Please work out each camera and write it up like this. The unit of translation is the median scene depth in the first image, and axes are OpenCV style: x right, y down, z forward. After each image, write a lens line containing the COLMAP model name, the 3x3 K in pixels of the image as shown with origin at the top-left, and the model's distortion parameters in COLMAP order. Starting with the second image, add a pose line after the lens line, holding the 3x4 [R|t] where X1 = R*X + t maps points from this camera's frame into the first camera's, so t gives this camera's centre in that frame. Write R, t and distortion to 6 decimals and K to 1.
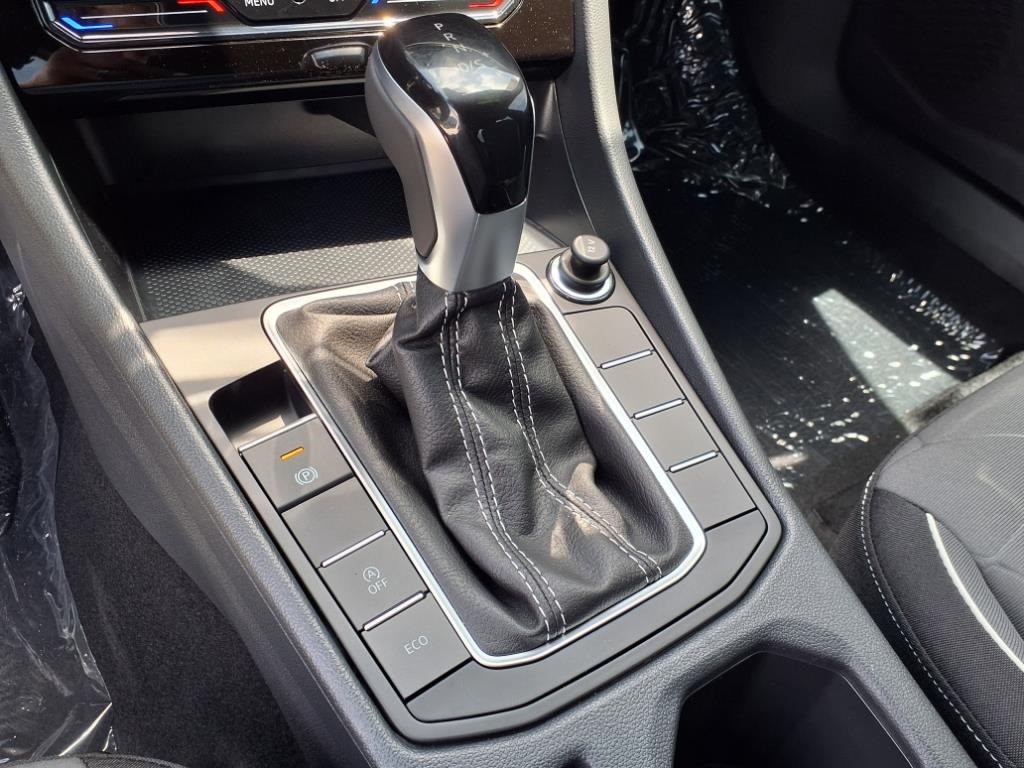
lens RADIAL K [[815.5, 0, 512.0], [0, 815.5, 384.0], [0, 0, 1]] dist [0.005681, 0.001681]
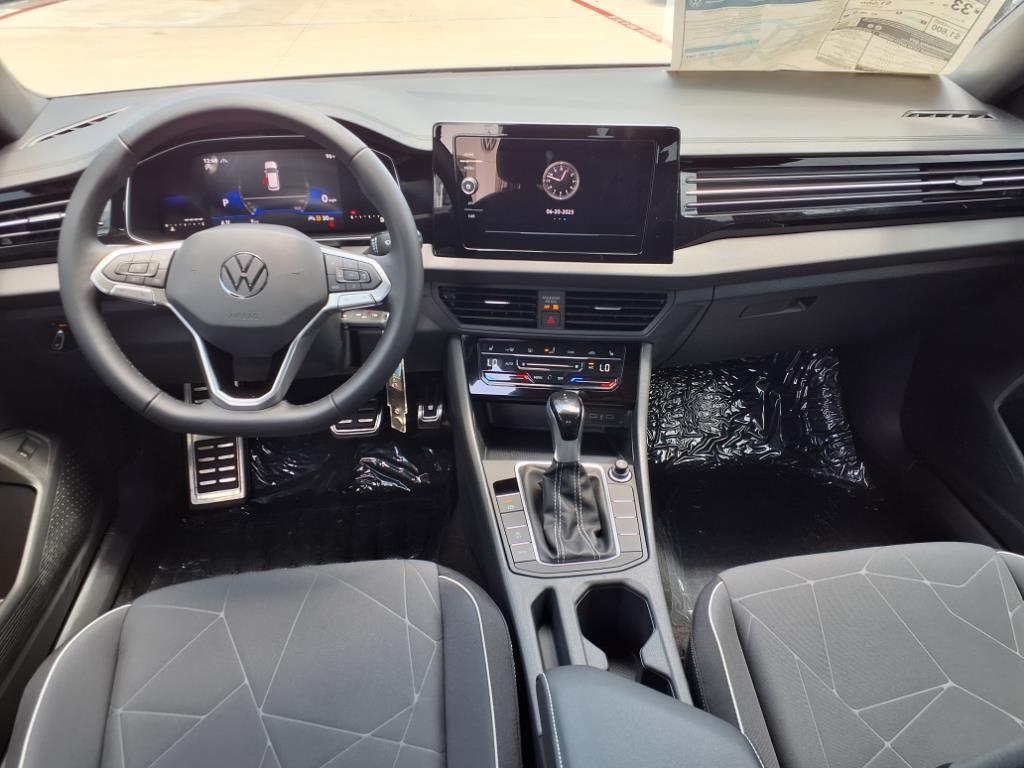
lens RADIAL K [[815.5, 0, 512.0], [0, 815.5, 384.0], [0, 0, 1]] dist [0.005681, 0.001681]
pose [[0.875699, 0.109838, -0.470199, 1.285264], [-0.259089, 0.928616, -0.265604, 0.528076], [0.407461, 0.354412, 0.841646, -2.042660]]
